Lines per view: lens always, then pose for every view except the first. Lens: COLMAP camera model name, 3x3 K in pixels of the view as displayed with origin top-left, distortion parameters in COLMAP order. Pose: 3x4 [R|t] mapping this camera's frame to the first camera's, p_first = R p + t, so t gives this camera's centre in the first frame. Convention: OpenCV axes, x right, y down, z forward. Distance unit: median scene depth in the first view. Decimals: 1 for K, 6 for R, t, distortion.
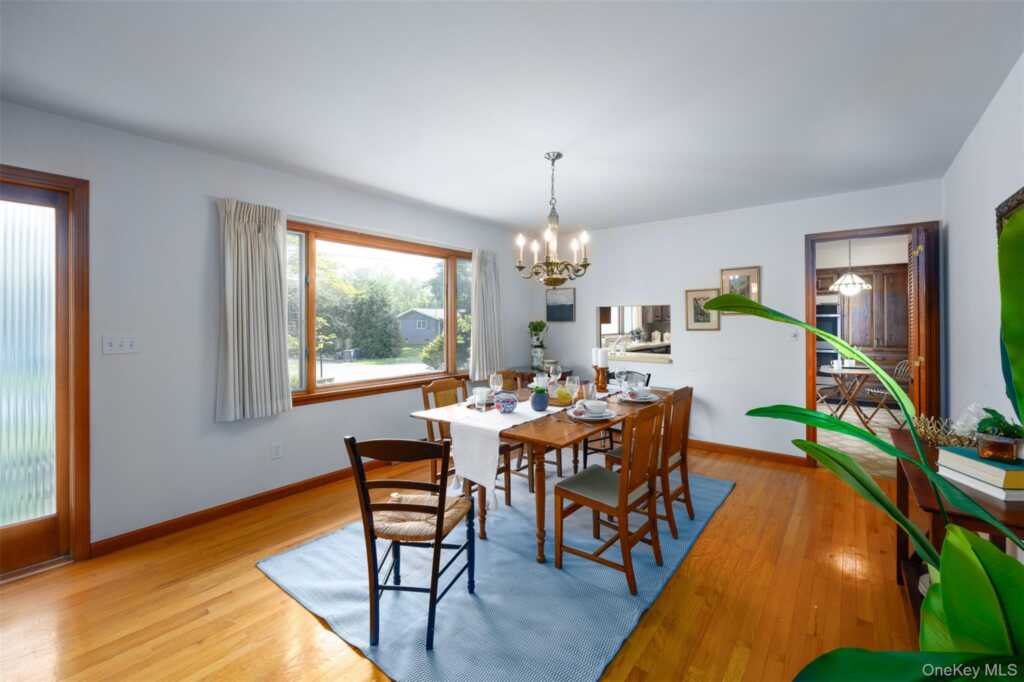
lens RADIAL K [[415.5, 0, 485.2], [0, 415.5, 323.5], [0, 0, 1]] dist [0.001076, 0.000144]
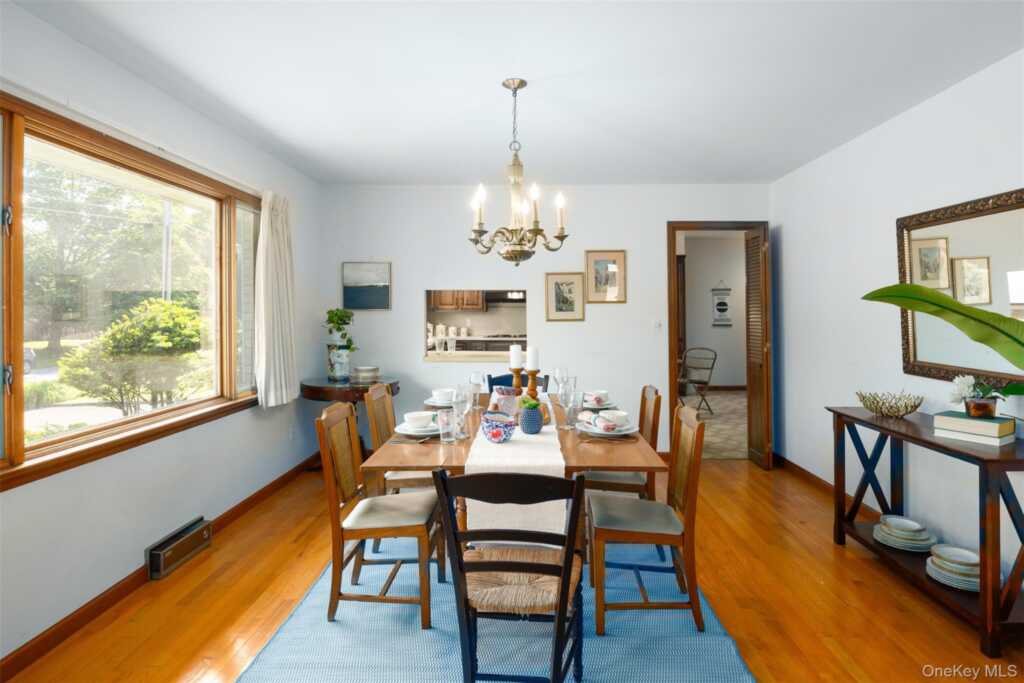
lens RADIAL K [[585.7, 0, 488.8], [0, 585.7, 305.3], [0, 0, 1]] dist [-0.014634, 0.000214]
pose [[0.801328, 0.007772, 0.598174, -0.320392], [-0.000114, 0.999918, -0.012839, 0.000009], [-0.598225, 0.010220, 0.801263, 0.135283]]
